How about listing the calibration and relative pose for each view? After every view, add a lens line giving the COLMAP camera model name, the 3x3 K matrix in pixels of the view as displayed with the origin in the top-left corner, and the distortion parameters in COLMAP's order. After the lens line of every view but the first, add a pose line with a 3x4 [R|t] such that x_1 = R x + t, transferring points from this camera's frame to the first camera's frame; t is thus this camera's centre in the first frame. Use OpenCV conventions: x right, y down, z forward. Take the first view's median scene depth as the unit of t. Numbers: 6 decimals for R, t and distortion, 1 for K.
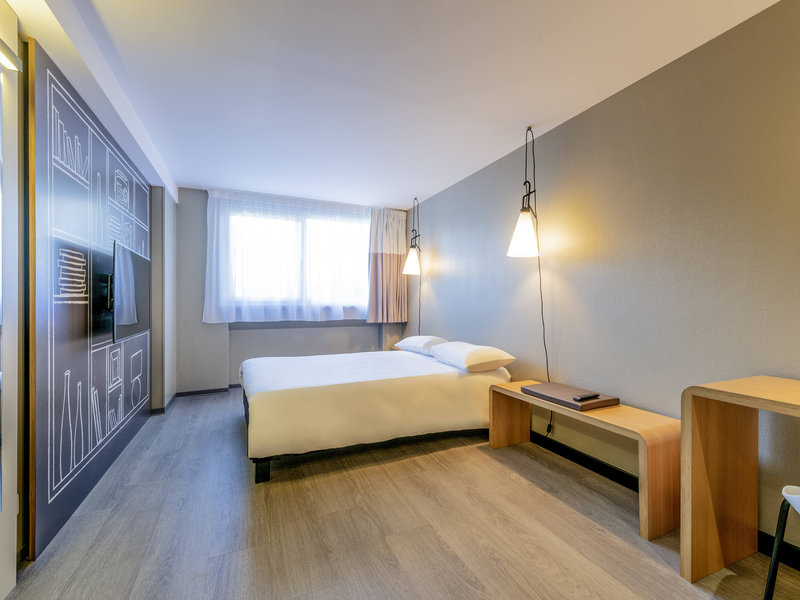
lens RADIAL K [[347.8, 0, 400.0], [0, 347.8, 300.0], [0, 0, 1]] dist [0.001150, -0.000389]
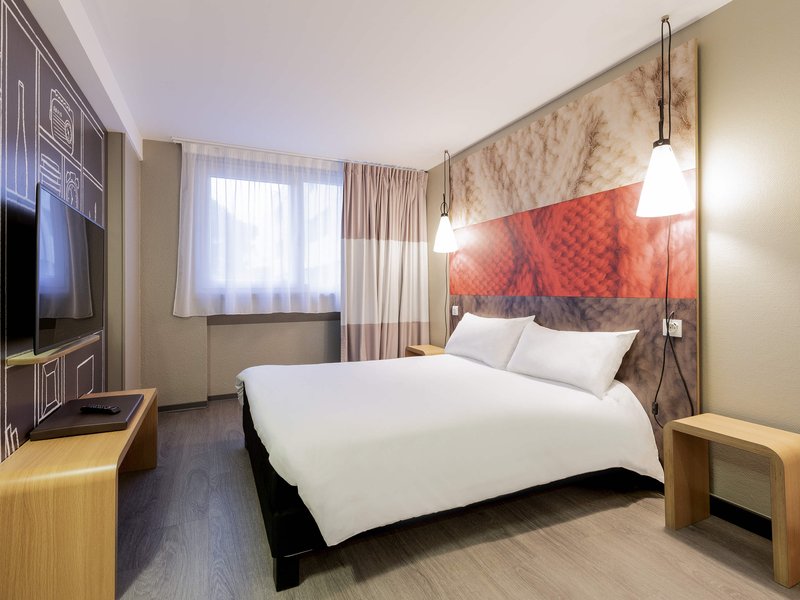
lens RADIAL K [[428.9, 0, 398.5], [0, 428.9, 271.9], [0, 0, 1]] dist [0.003391, 0.000120]
pose [[0.999393, -0.012978, -0.032342, -0.070631], [0.011999, 0.999469, -0.030294, 0.003925], [0.032718, 0.029887, 0.999018, 0.111592]]
